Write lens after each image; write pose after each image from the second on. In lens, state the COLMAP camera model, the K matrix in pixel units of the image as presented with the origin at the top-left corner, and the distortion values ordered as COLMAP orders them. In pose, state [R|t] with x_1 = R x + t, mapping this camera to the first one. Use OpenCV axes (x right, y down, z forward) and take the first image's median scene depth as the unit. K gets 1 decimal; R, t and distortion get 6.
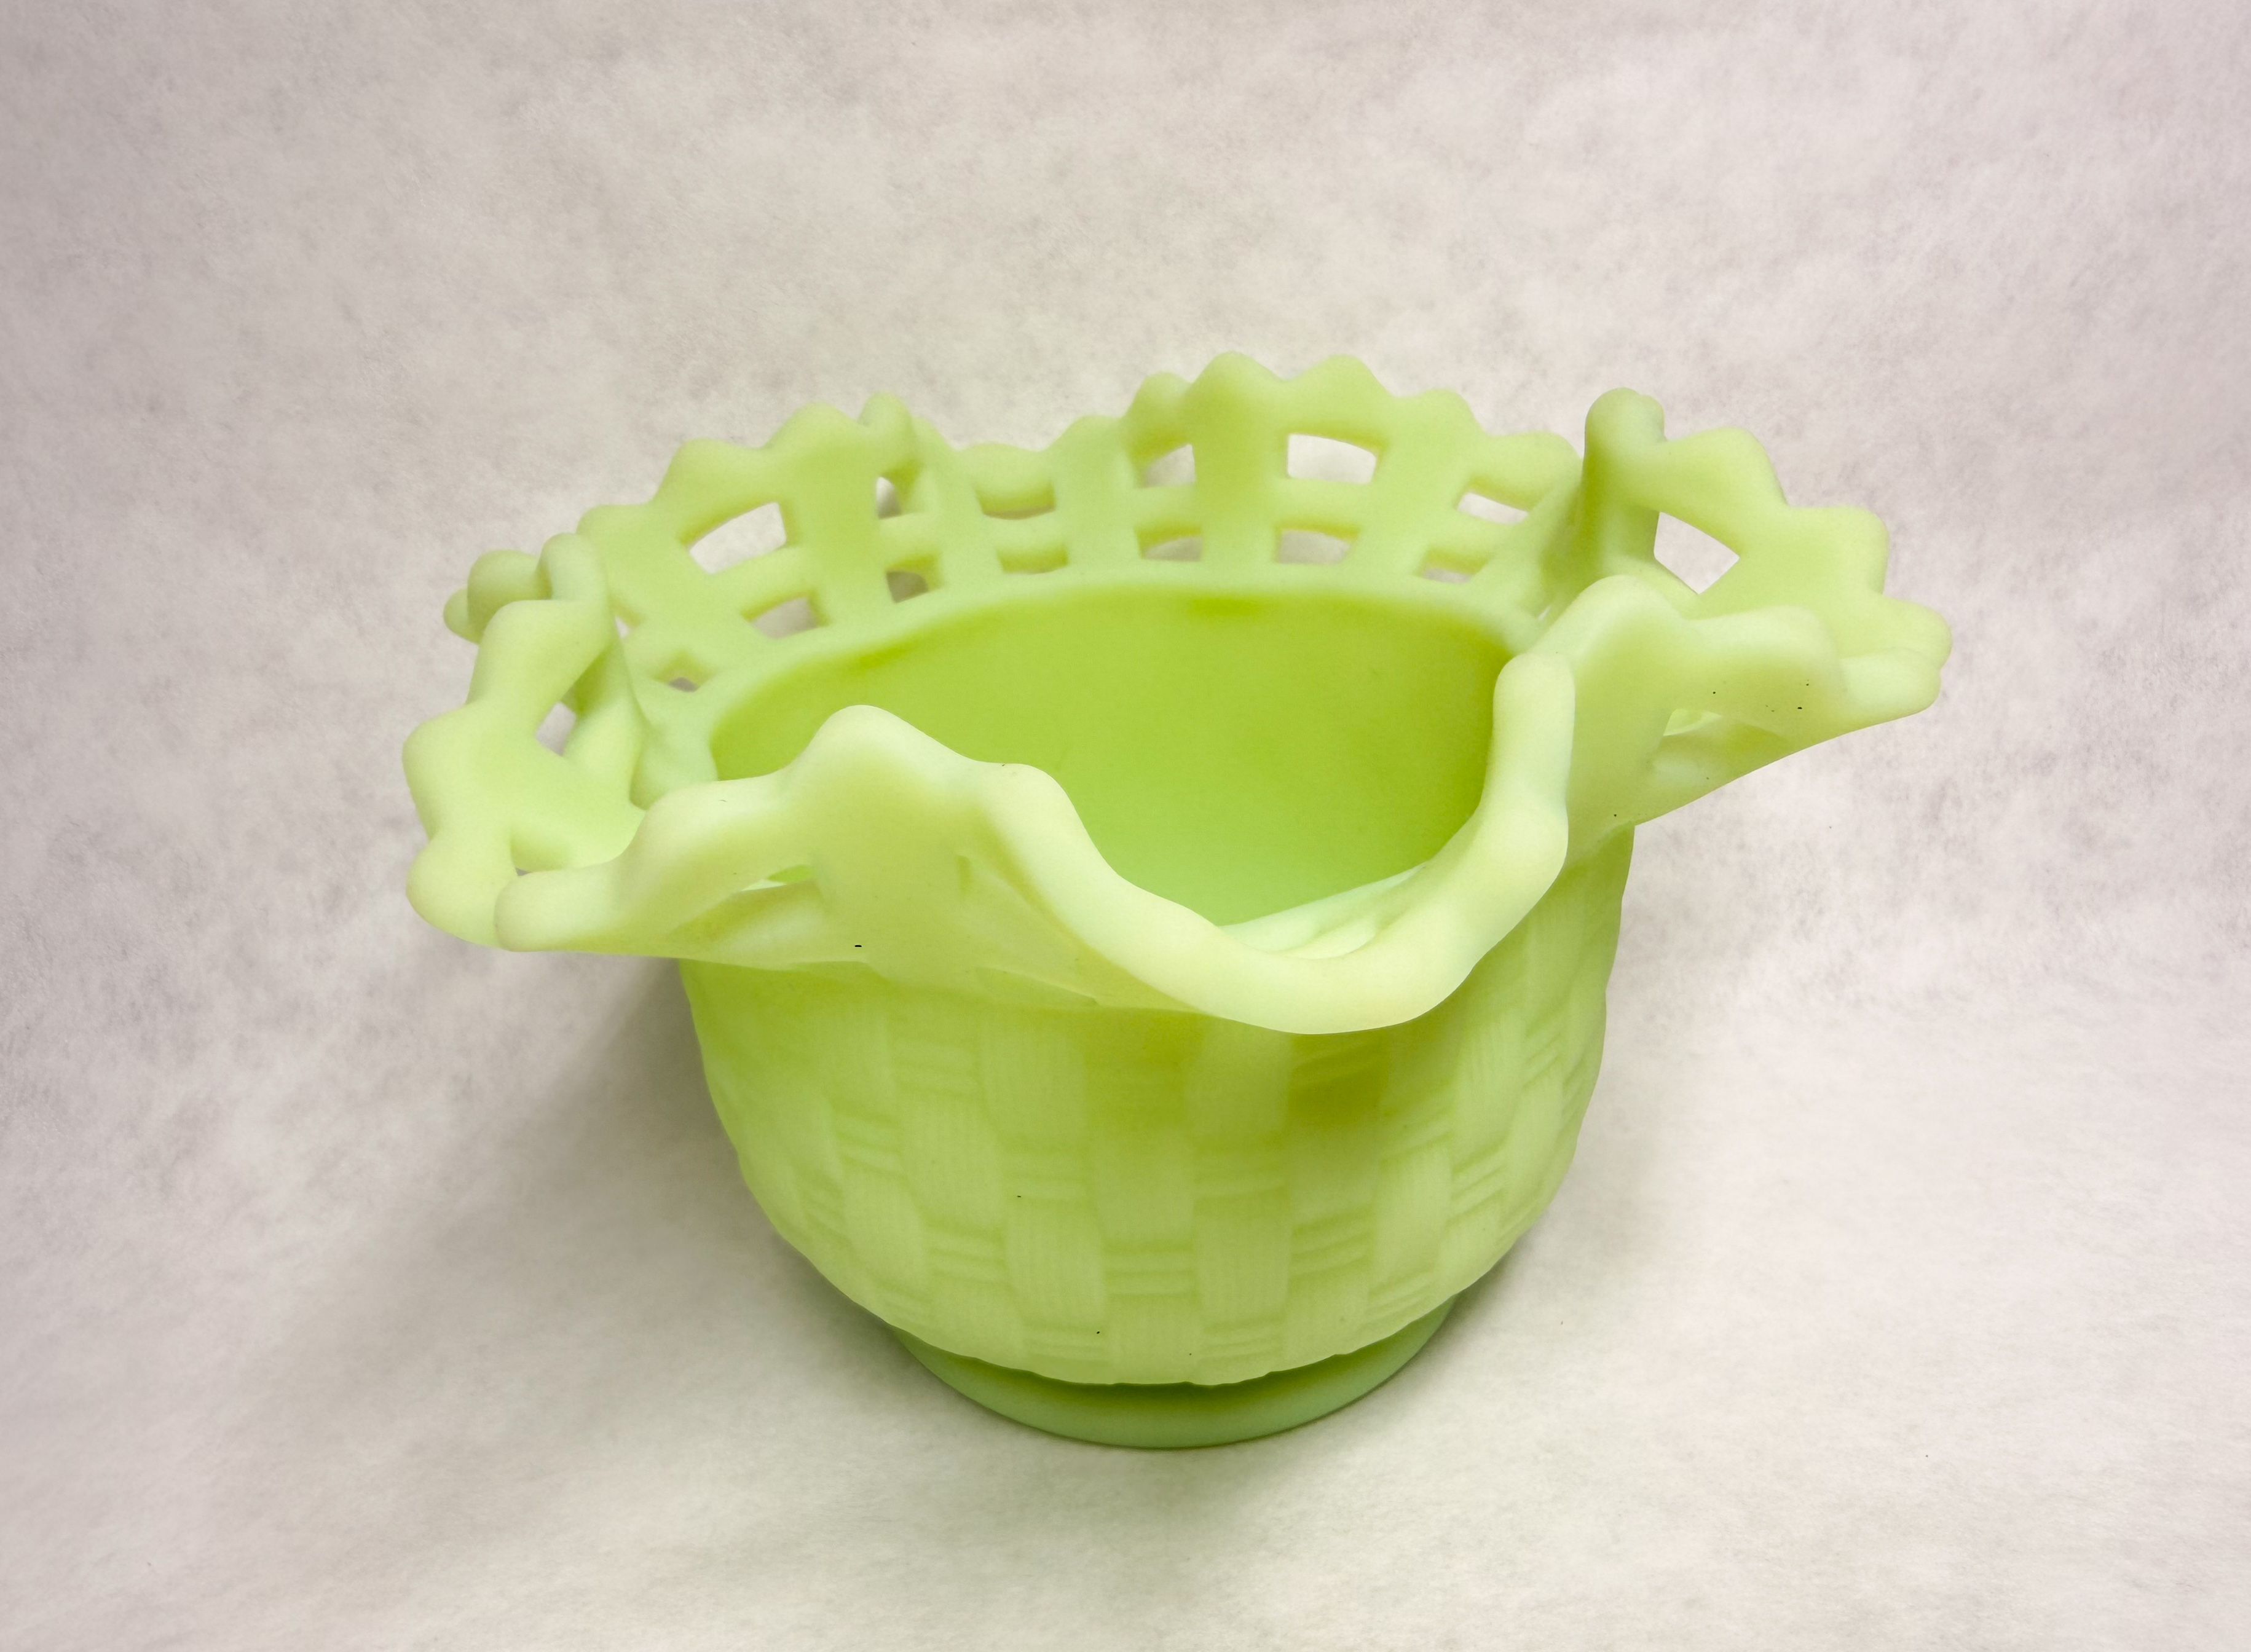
lens RADIAL K [[1791.4, 0, 1013.3], [0, 1791.4, 934.8], [0, 0, 1]] dist [-0.003662, 0.005722]
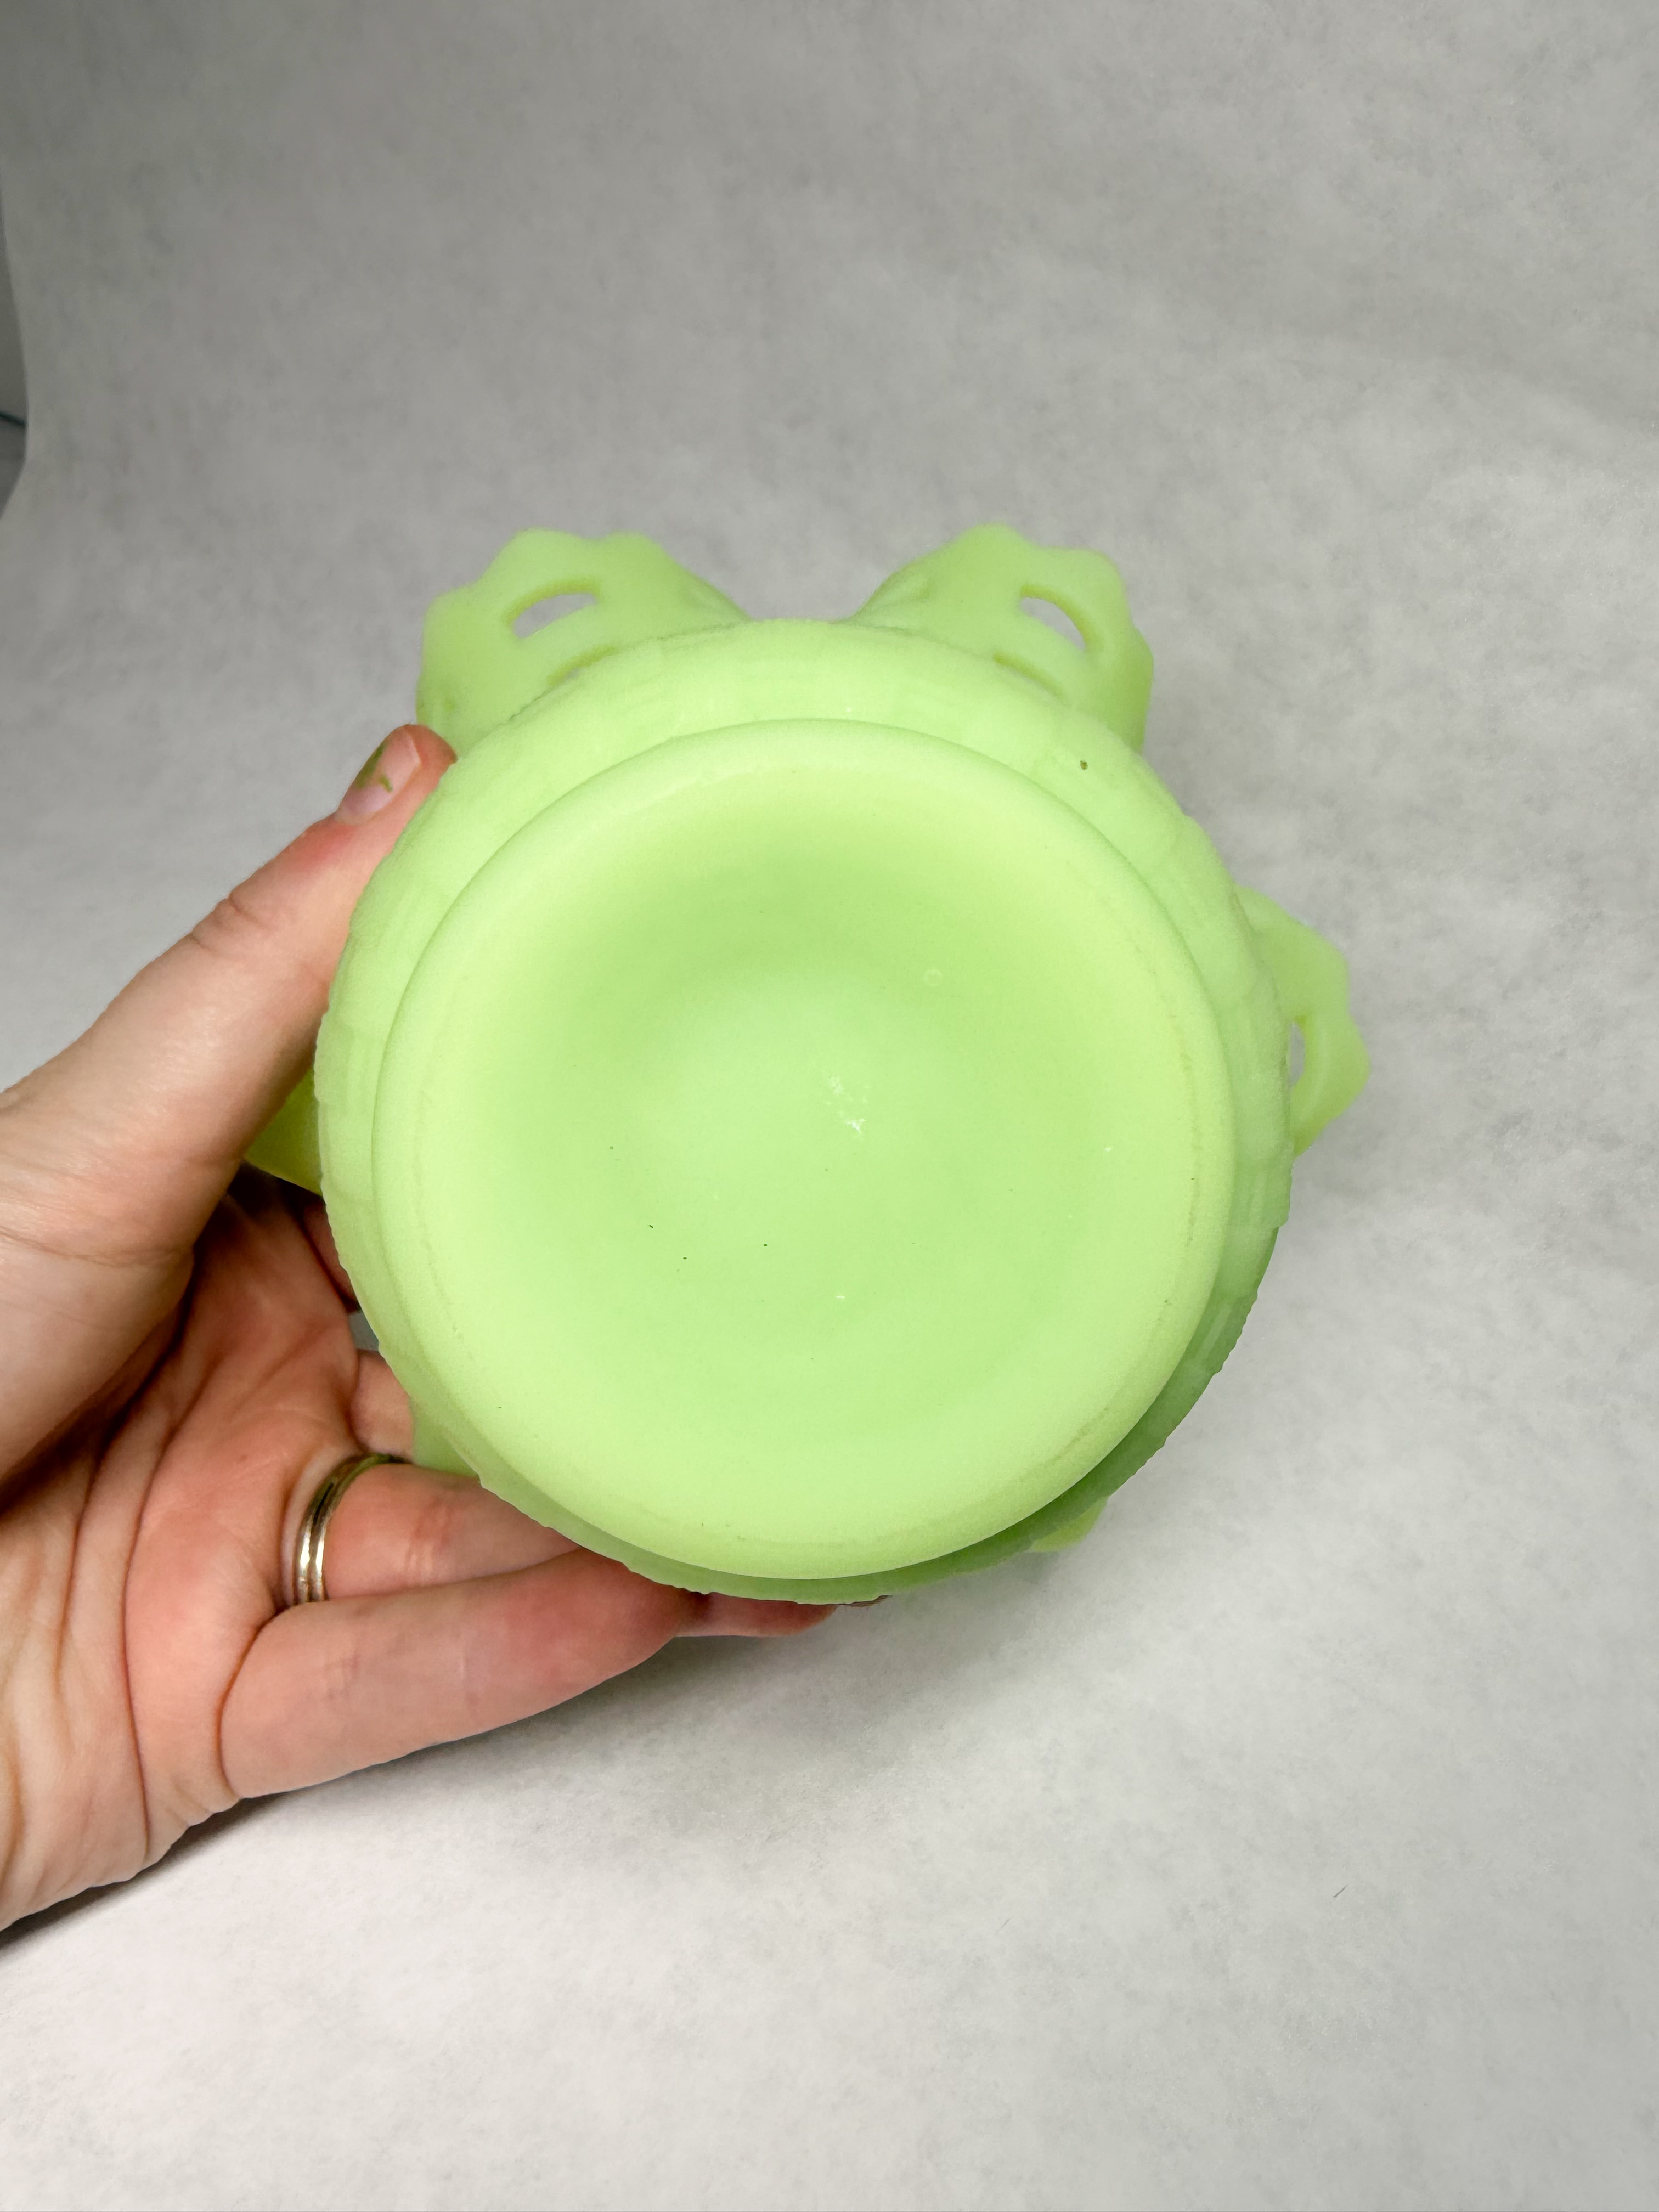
lens RADIAL K [[1592.4, 0, 826.1], [0, 1592.4, 946.0], [0, 0, 1]] dist [0.004425, 0.000508]
pose [[0.835353, 0.478156, -0.271207, 0.379374], [-0.403042, 0.868239, 0.289340, -0.323675], [0.373822, -0.132393, 0.918003, -0.179745]]
